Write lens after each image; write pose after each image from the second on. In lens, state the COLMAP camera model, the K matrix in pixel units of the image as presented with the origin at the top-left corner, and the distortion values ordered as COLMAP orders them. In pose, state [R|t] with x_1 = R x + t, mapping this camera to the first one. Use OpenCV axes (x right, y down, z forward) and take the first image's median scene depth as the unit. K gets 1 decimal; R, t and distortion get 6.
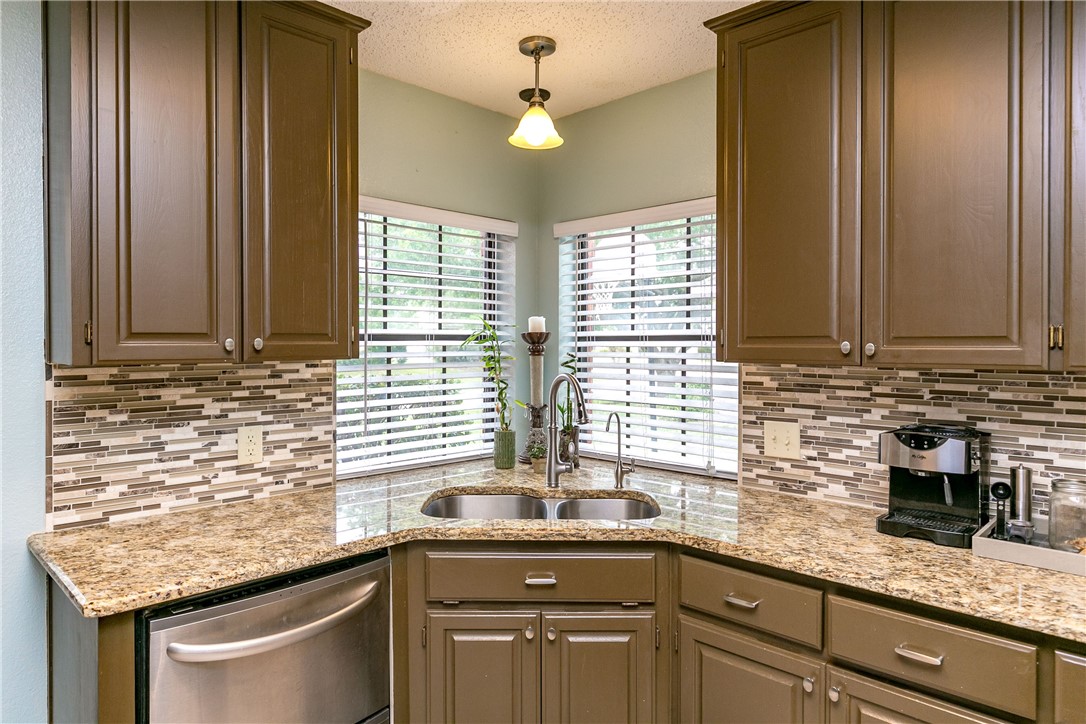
lens RADIAL K [[691.4, 0, 543.0], [0, 691.4, 362.0], [0, 0, 1]] dist [-0.000682, -0.000261]
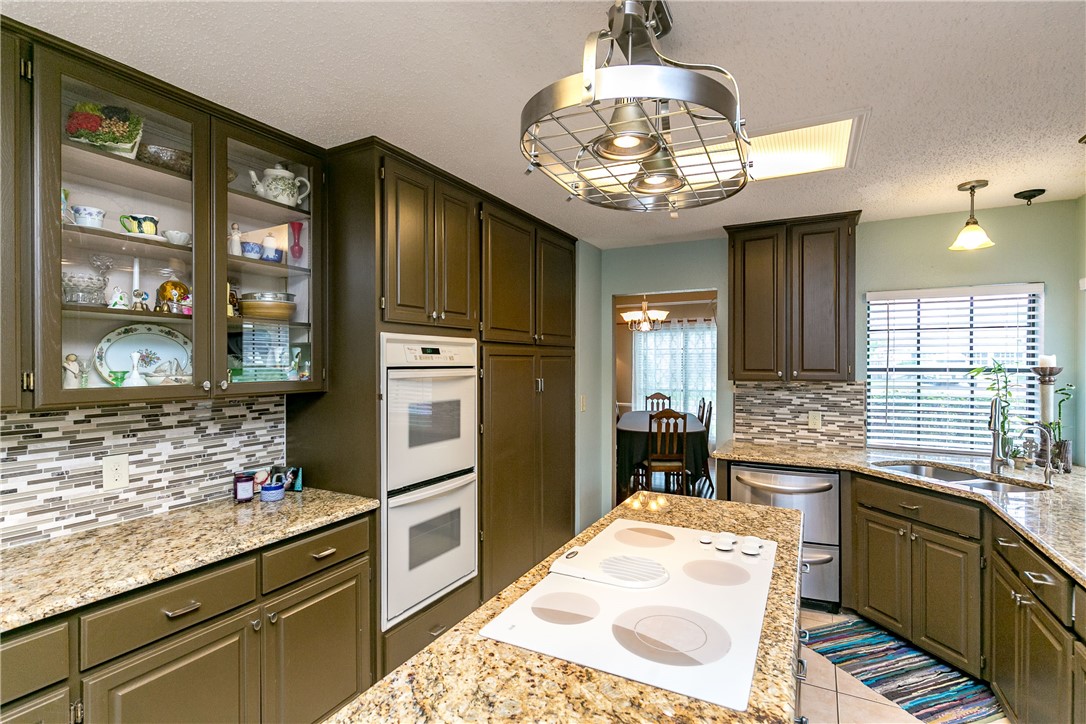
lens RADIAL K [[509.1, 0, 543.0], [0, 509.1, 362.0], [0, 0, 1]] dist [-0.002355, -0.000178]
pose [[0.257056, -0.013412, -0.966303, 0.894808], [-0.035149, 0.999112, -0.023218, 0.005650], [0.965757, 0.039933, 0.256356, -0.234693]]
